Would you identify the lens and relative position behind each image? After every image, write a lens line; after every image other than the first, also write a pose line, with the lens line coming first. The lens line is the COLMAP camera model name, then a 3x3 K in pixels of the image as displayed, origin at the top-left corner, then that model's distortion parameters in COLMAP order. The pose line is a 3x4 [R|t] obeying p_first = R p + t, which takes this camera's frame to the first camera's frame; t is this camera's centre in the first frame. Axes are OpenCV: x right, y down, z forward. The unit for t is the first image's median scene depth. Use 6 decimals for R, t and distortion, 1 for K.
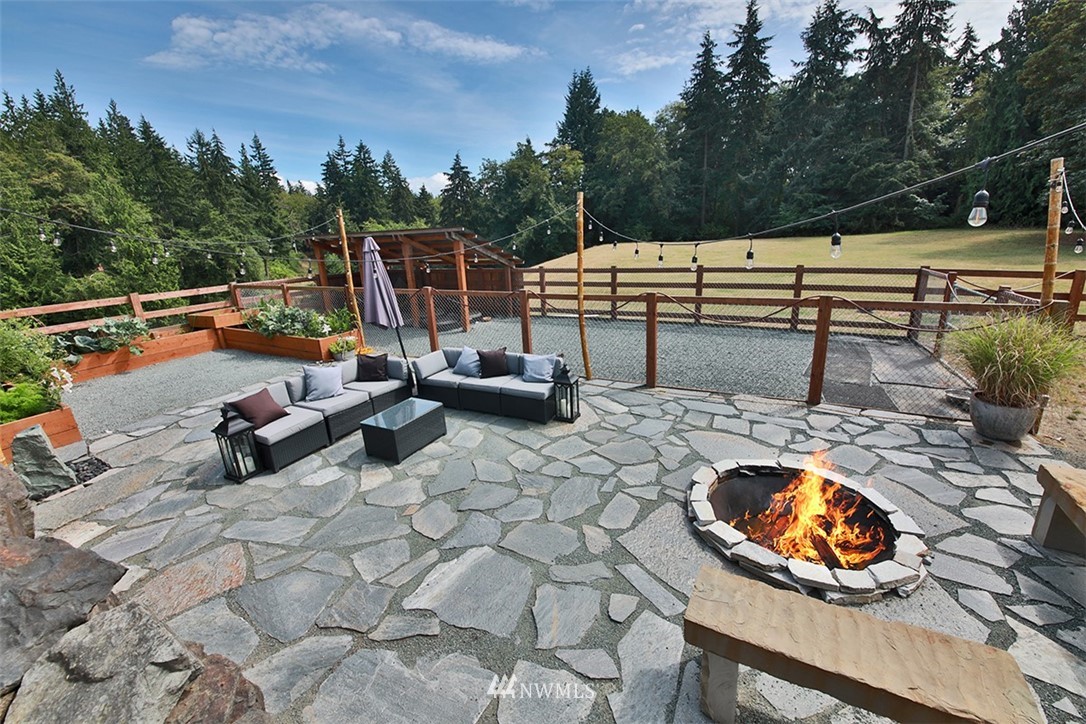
lens RADIAL K [[449.8, 0, 541.9], [0, 449.8, 362.4], [0, 0, 1]] dist [-0.030164, 0.000112]
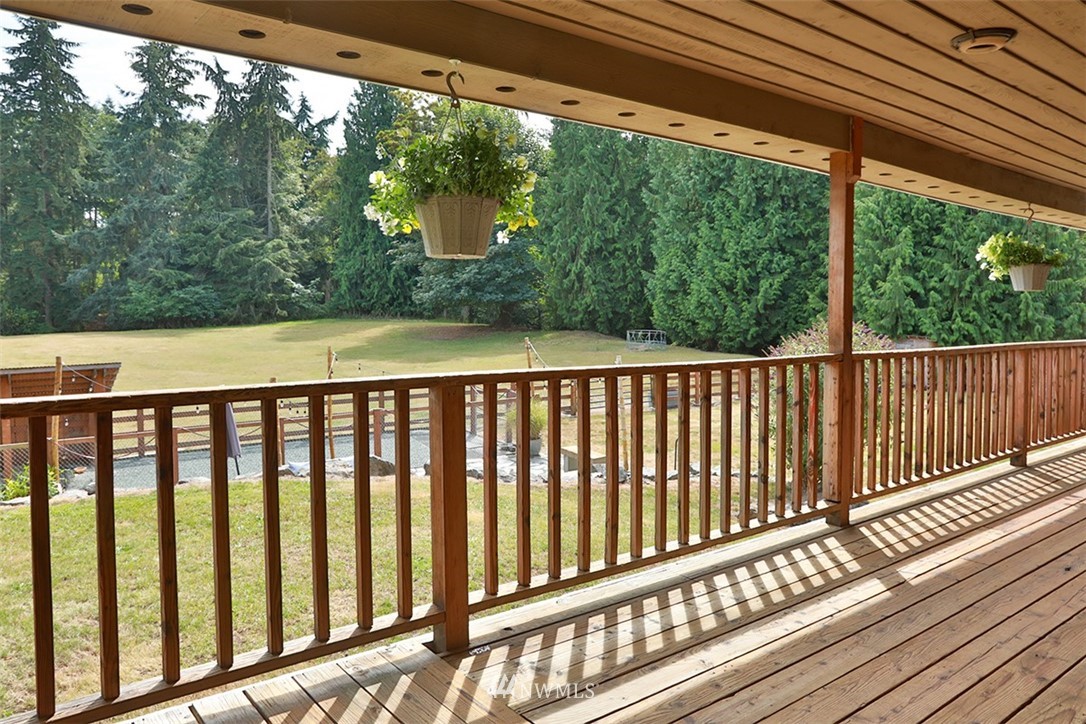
lens RADIAL K [[790.6, 0, 542.7], [0, 790.6, 362.2], [0, 0, 1]] dist [-0.014333, -0.005444]
pose [[0.496087, -0.031946, 0.867685, -0.211392], [0.215821, 0.972497, -0.087588, 0.005962], [-0.841022, 0.230716, 0.489338, -0.099540]]
